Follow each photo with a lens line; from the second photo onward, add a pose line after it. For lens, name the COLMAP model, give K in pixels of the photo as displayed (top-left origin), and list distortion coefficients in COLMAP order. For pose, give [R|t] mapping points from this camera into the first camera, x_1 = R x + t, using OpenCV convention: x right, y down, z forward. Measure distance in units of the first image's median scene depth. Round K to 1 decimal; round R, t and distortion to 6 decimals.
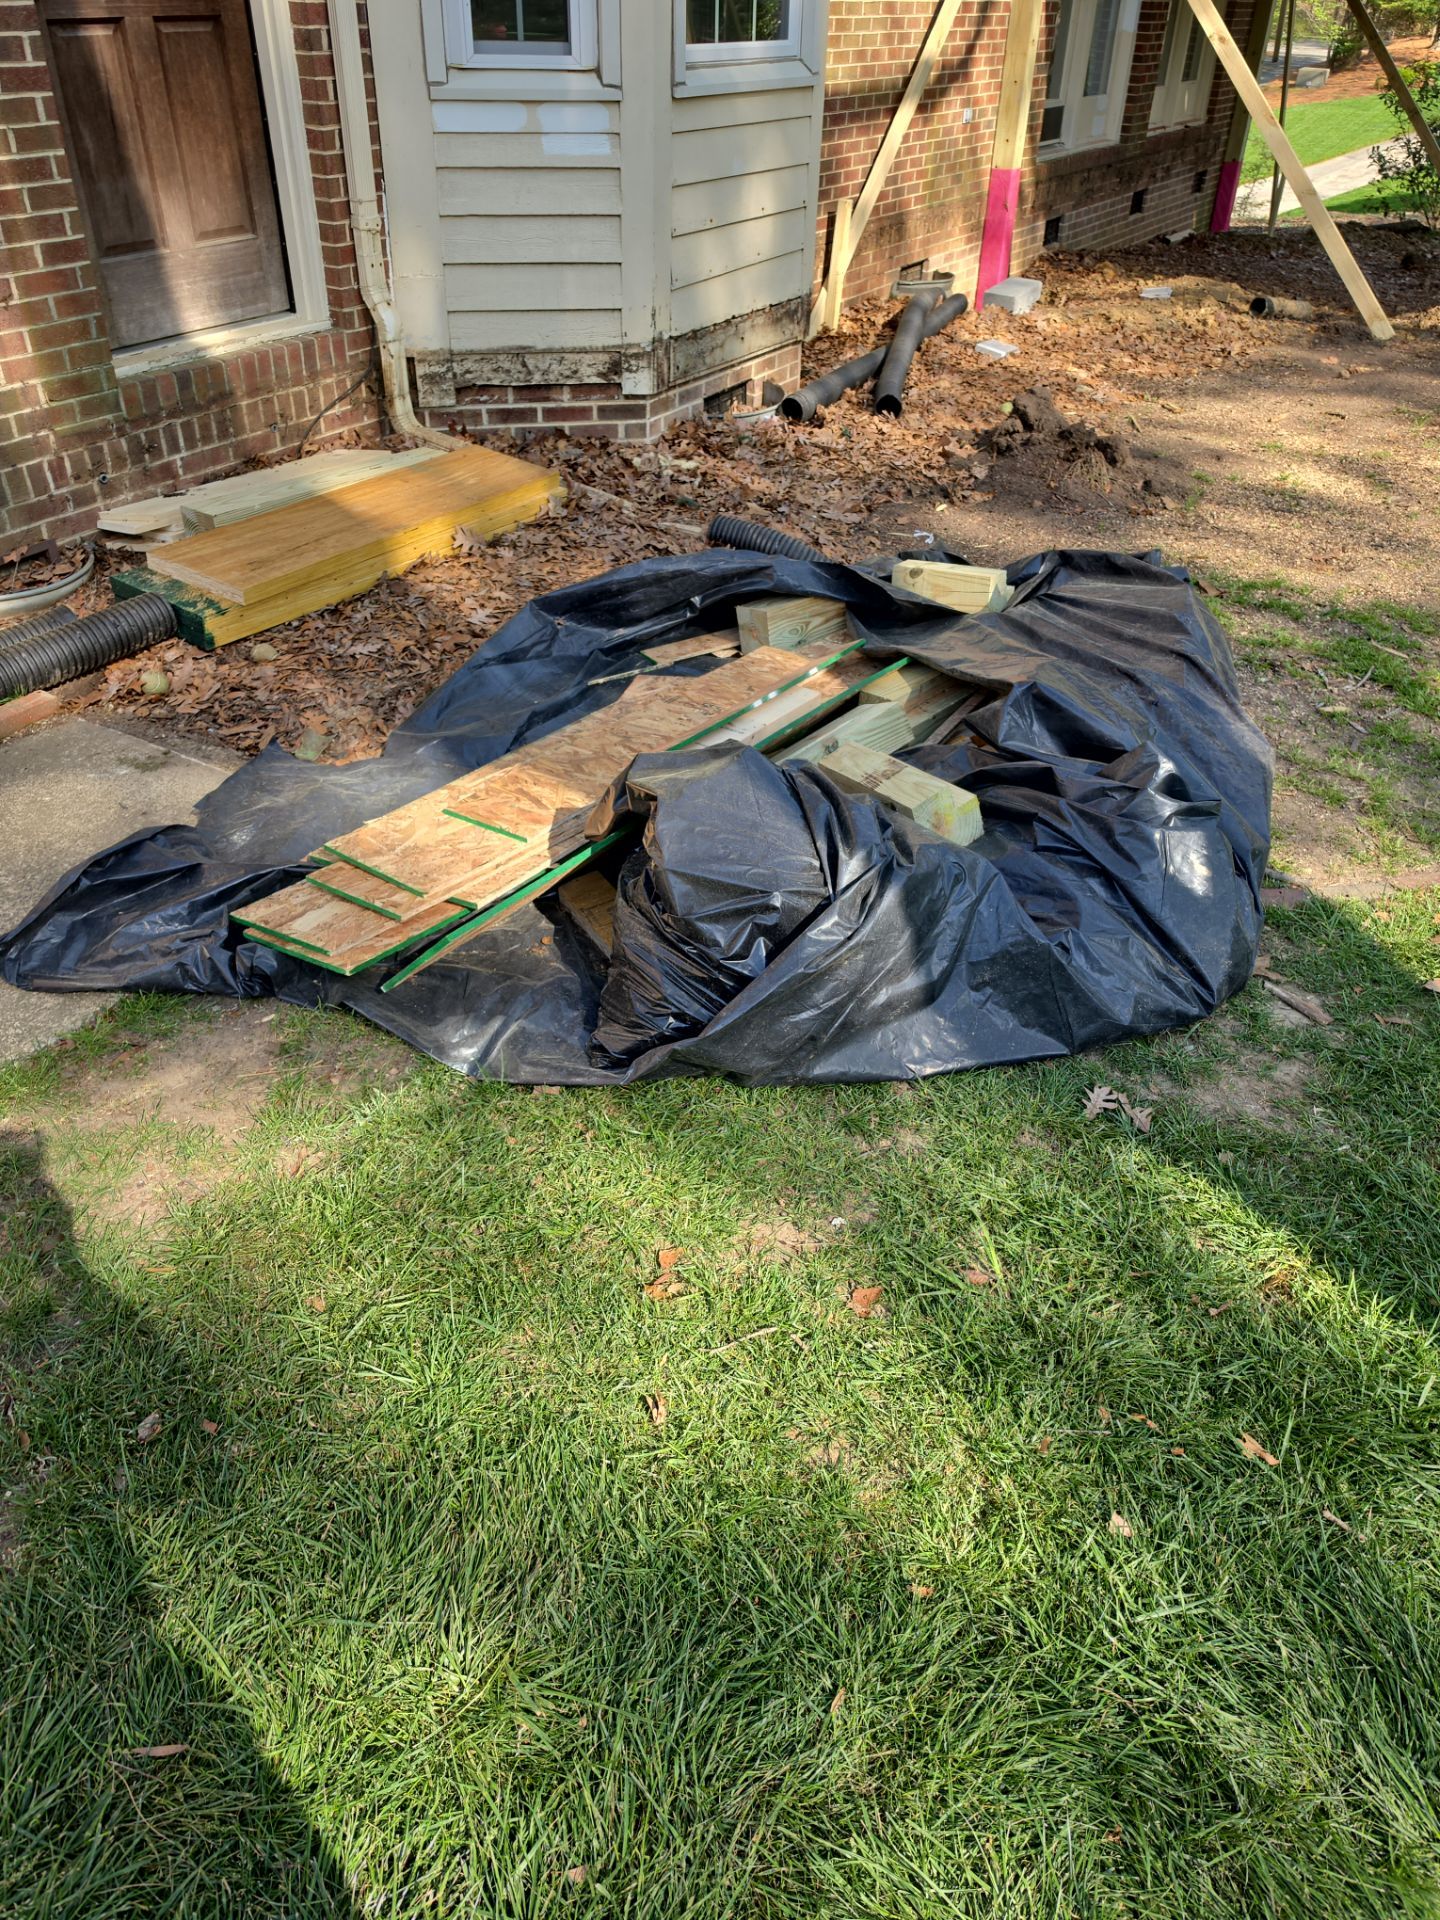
lens RADIAL K [[1374.9, 0, 753.4], [0, 1374.9, 958.0], [0, 0, 1]] dist [0.102259, -0.127629]
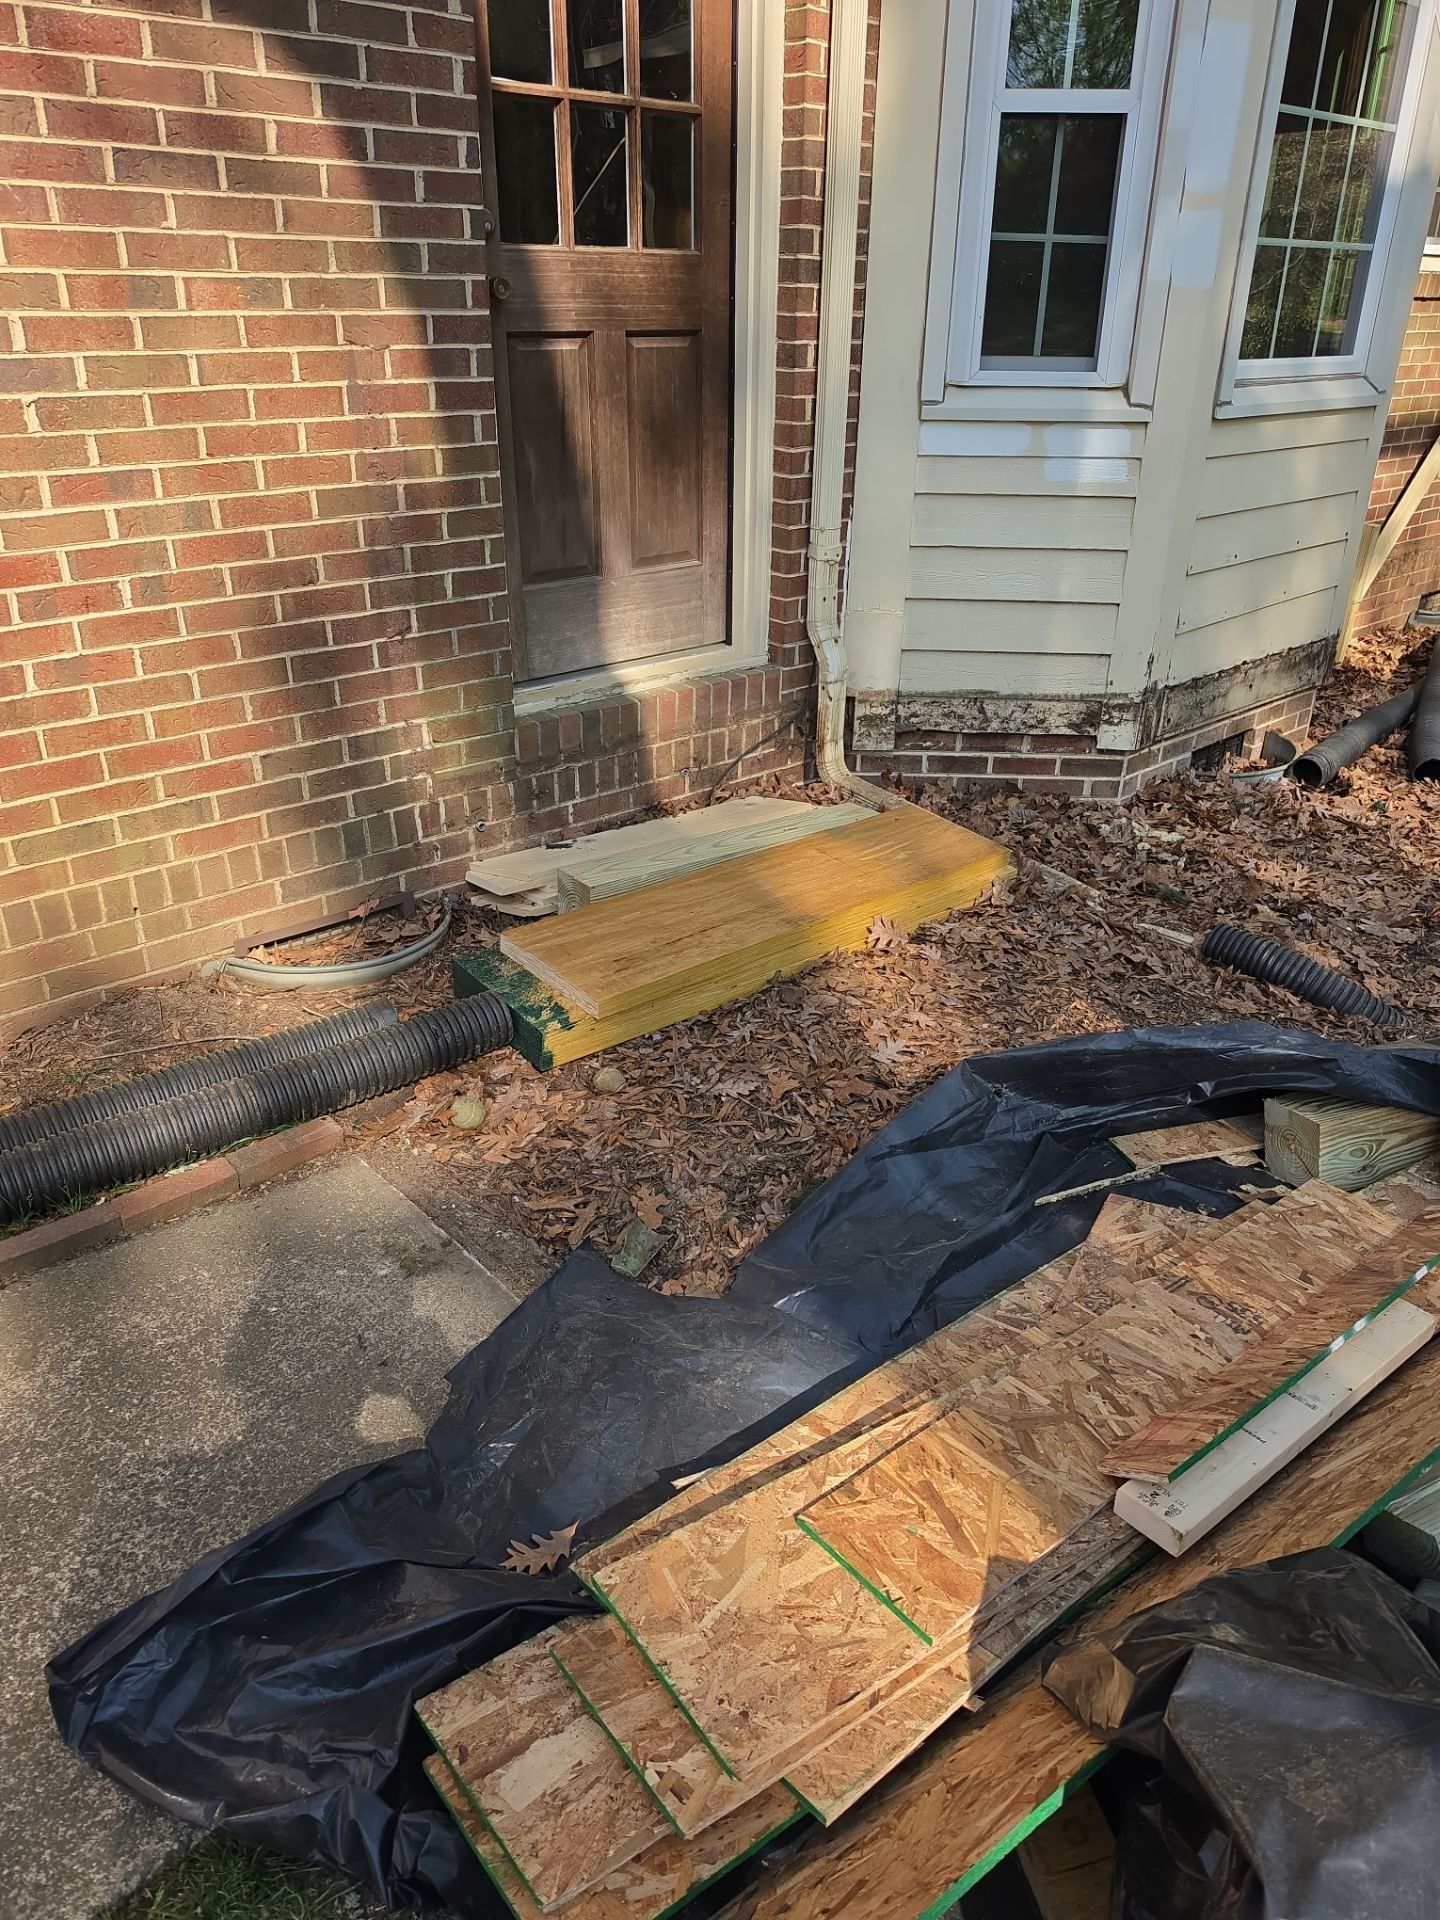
lens RADIAL K [[1374.9, 0, 753.4], [0, 1374.9, 958.0], [0, 0, 1]] dist [0.102259, -0.127629]
pose [[0.958115, 0.114421, -0.262532, -0.064911], [-0.158342, 0.975503, -0.152712, -0.141387], [0.238628, 0.187886, 0.952762, 0.220645]]
